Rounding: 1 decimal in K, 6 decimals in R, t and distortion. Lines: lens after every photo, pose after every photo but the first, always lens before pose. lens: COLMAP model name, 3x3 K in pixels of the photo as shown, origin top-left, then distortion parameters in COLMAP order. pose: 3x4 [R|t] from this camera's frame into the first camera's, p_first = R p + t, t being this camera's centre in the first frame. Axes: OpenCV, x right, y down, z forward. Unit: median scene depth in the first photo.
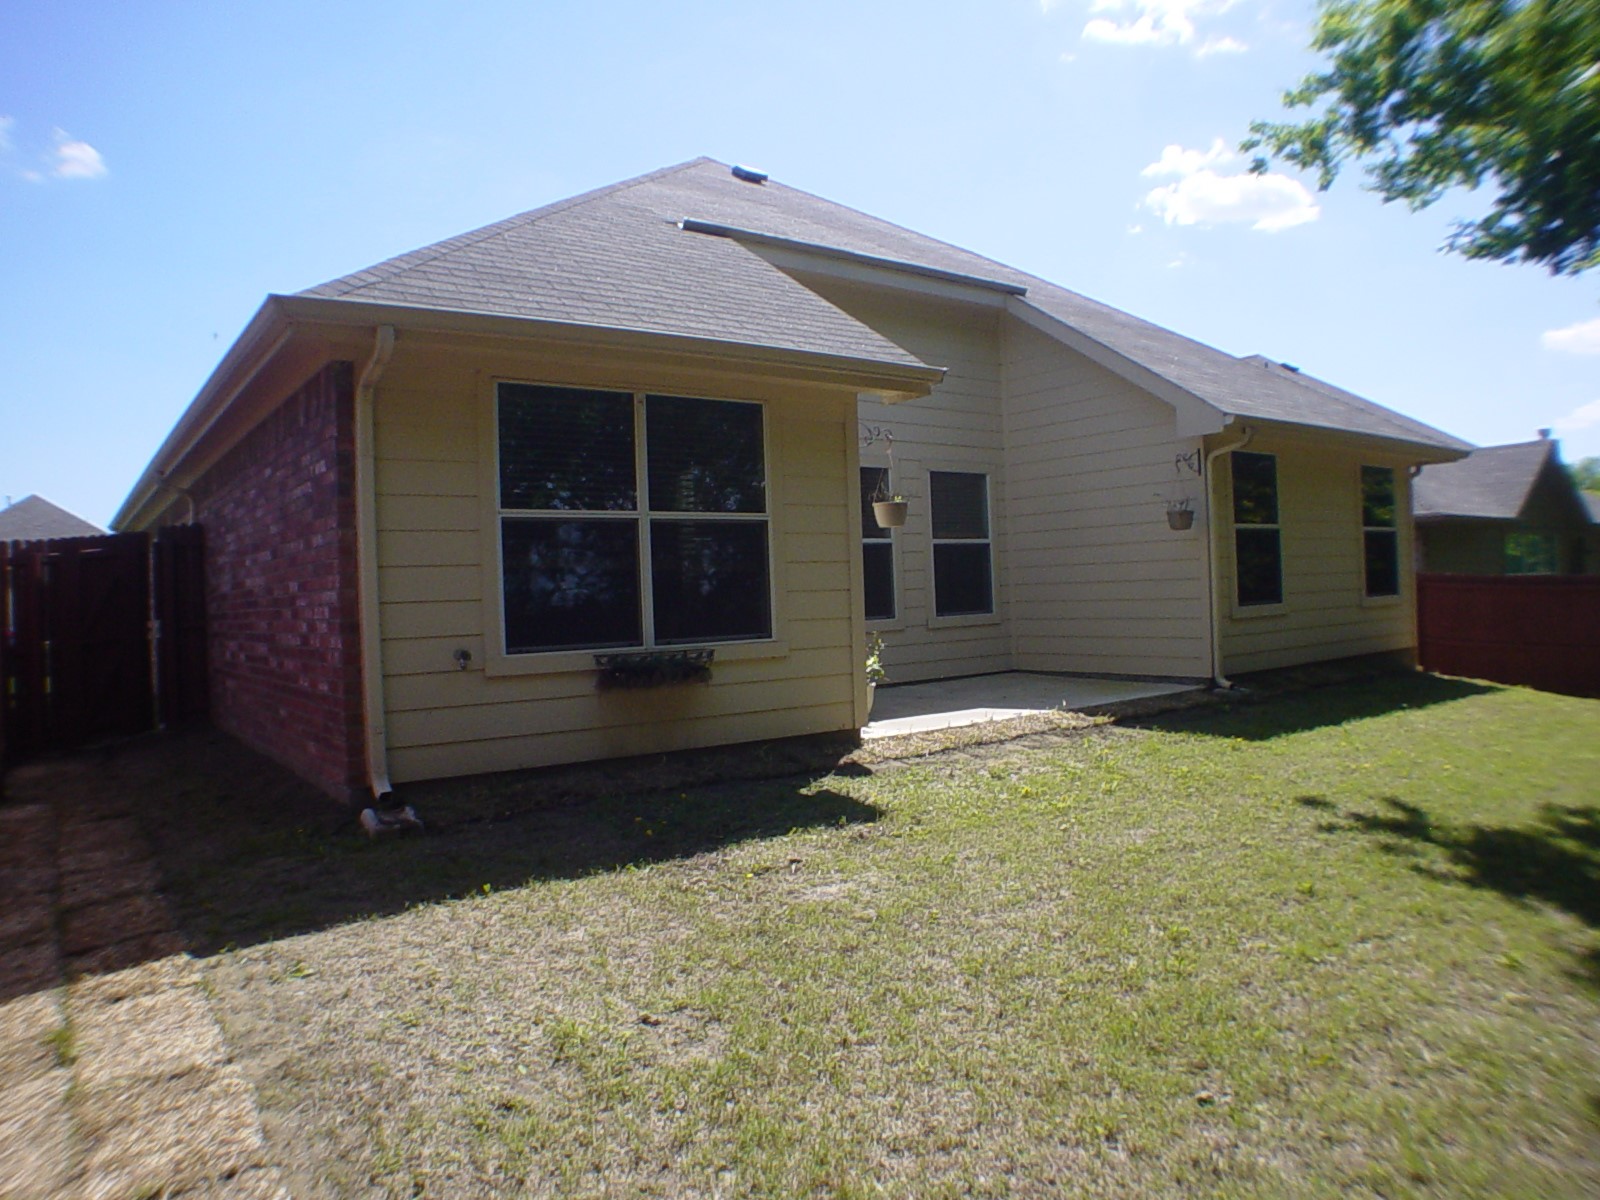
lens RADIAL K [[1100.4, 0, 799.6], [0, 1100.4, 601.3], [0, 0, 1]] dist [-0.165783, 0.074398]
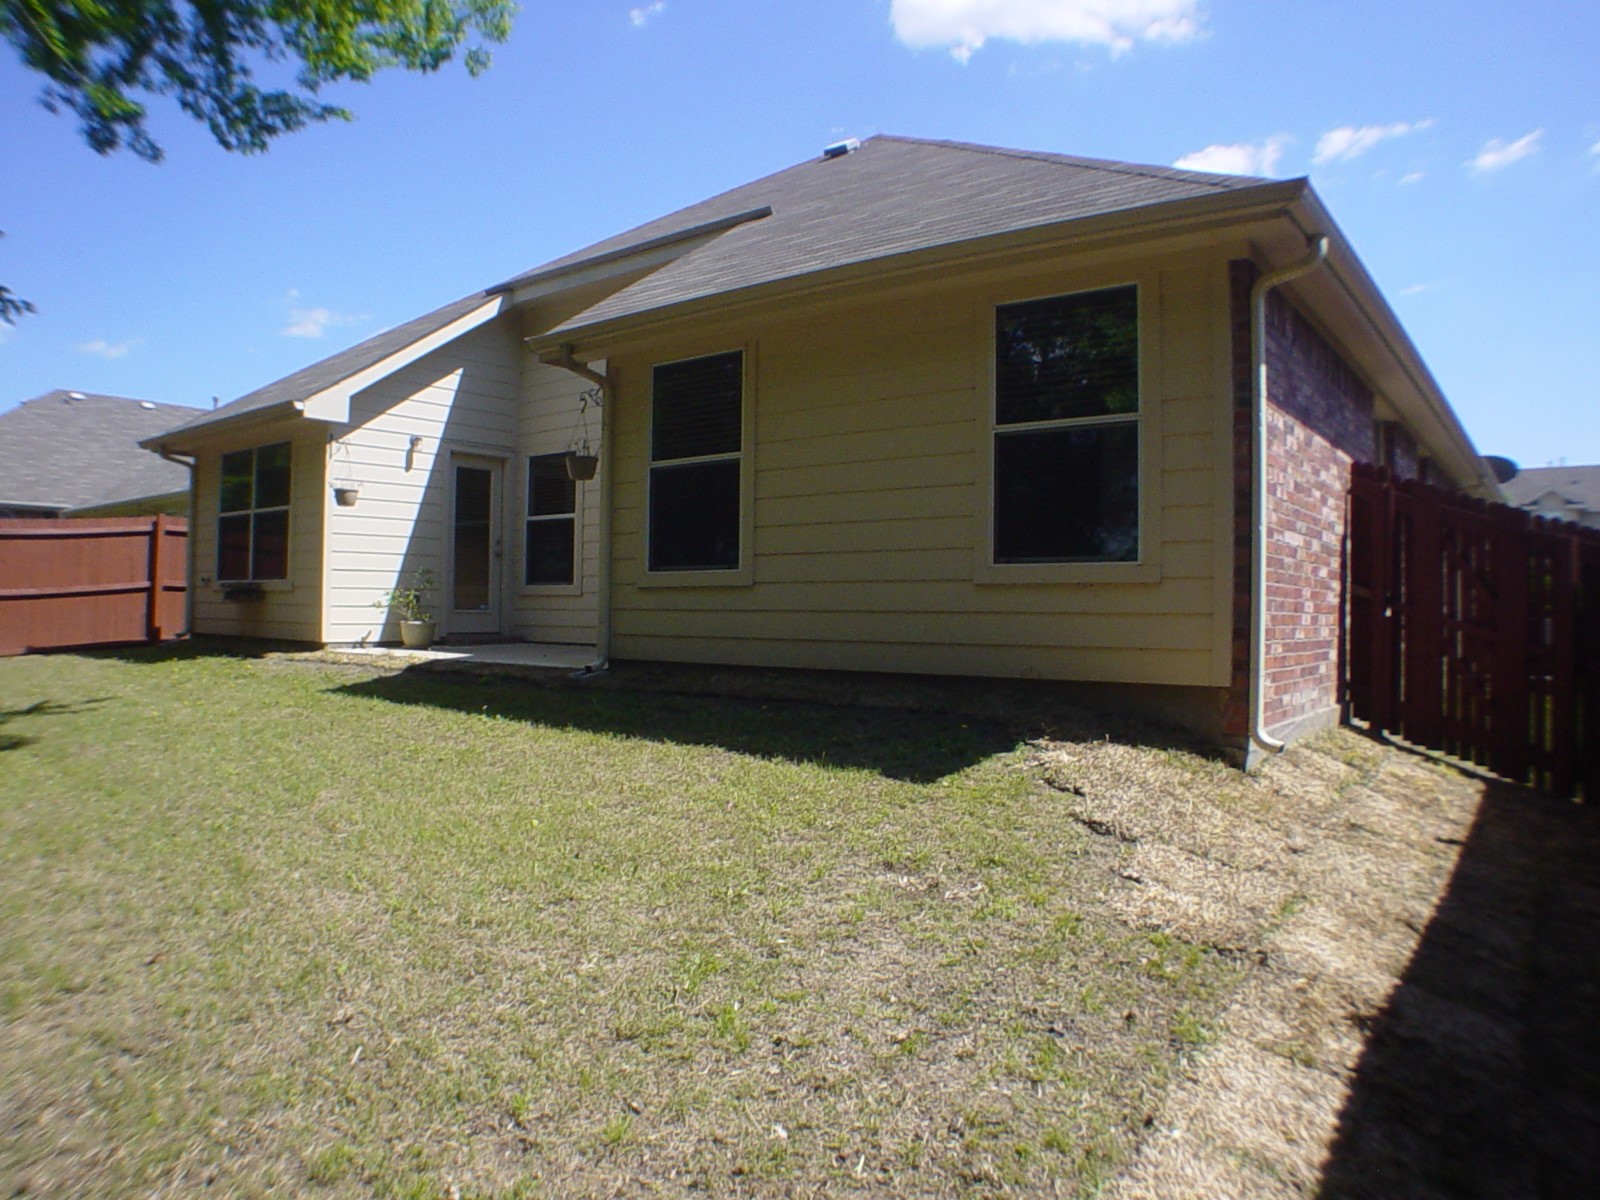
lens RADIAL K [[1100.4, 0, 799.8], [0, 1100.4, 599.9], [0, 0, 1]] dist [-0.165783, 0.074398]
pose [[0.281420, 0.086751, -0.955655, 0.958813], [0.034946, 0.994318, 0.100552, -0.040491], [0.958948, -0.061693, 0.276789, 0.720615]]
